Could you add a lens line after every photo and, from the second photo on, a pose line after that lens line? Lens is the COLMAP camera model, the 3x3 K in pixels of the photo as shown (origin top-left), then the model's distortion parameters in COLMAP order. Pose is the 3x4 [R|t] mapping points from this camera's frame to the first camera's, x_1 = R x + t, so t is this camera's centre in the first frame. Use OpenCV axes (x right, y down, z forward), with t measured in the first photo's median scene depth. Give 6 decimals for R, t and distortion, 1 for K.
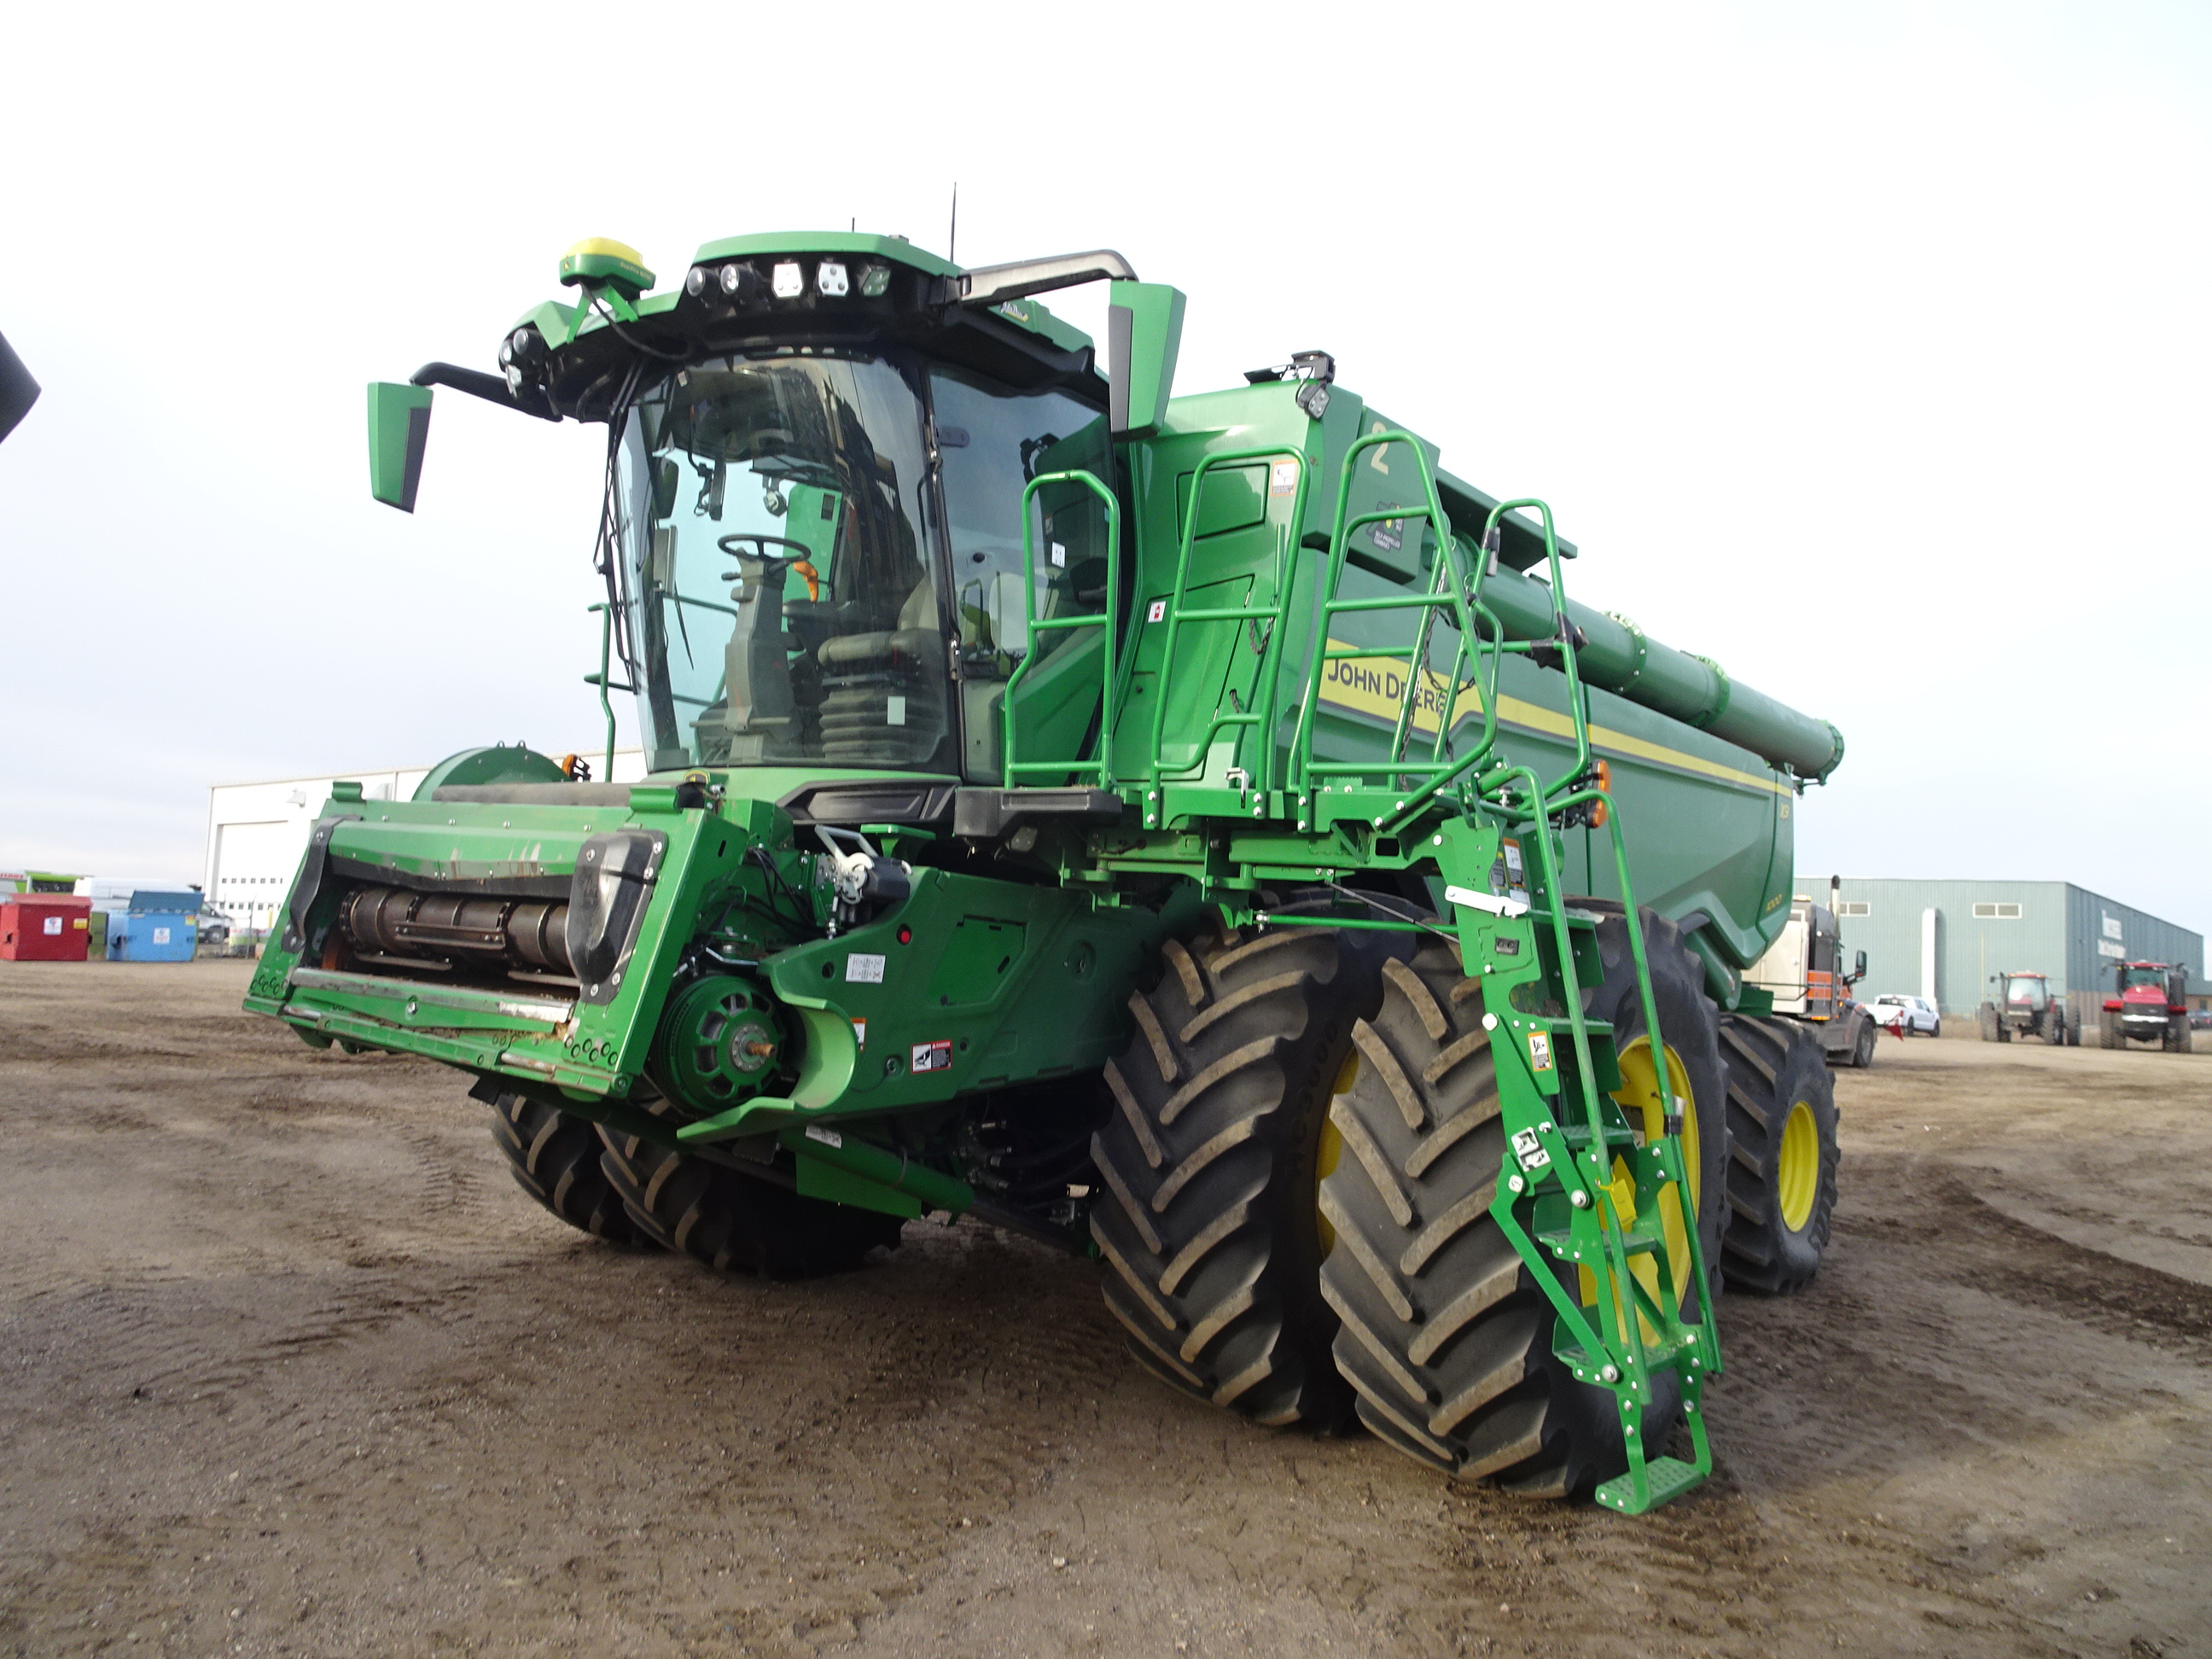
lens RADIAL K [[1520.7, 0, 1103.6], [0, 1520.7, 821.5], [0, 0, 1]] dist [0.011246, -0.008434]
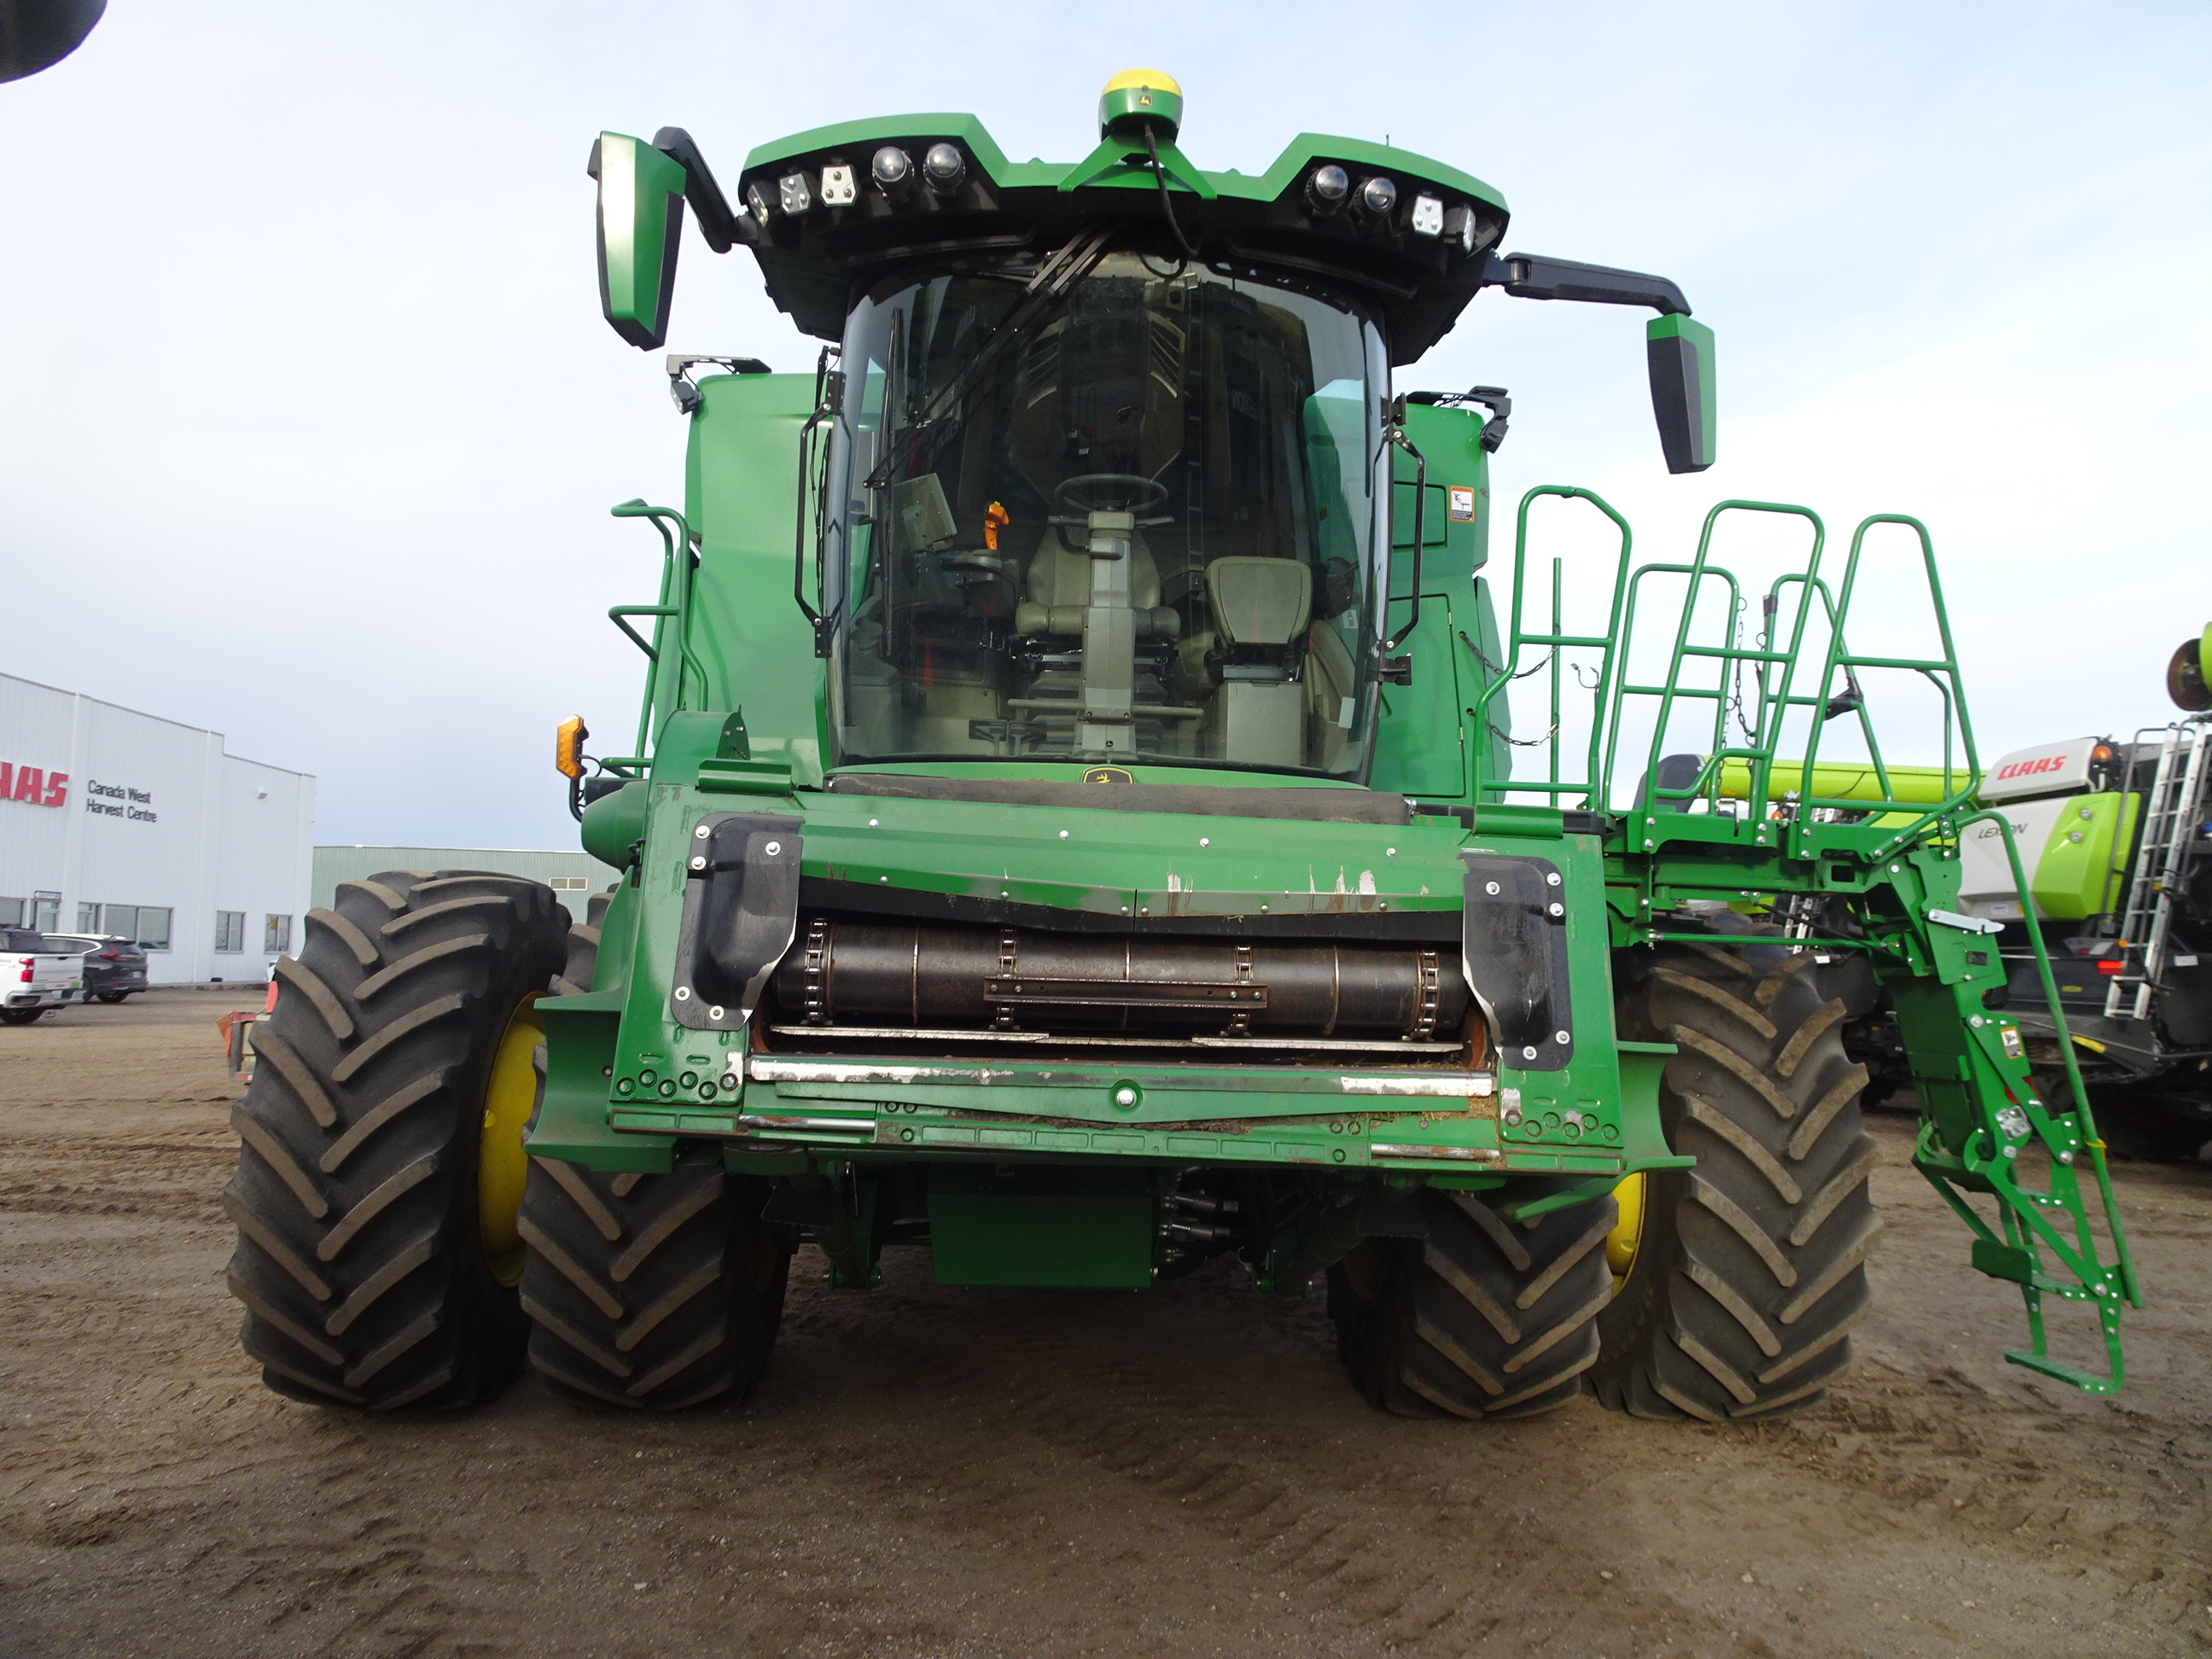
lens RADIAL K [[1520.7, 0, 1102.4], [0, 1520.7, 835.1], [0, 0, 1]] dist [0.011246, -0.008434]
pose [[0.759618, 0.015093, 0.650195, -0.972155], [-0.028657, 0.999536, 0.010277, -0.008033], [-0.649738, -0.026439, 0.759698, 0.490947]]
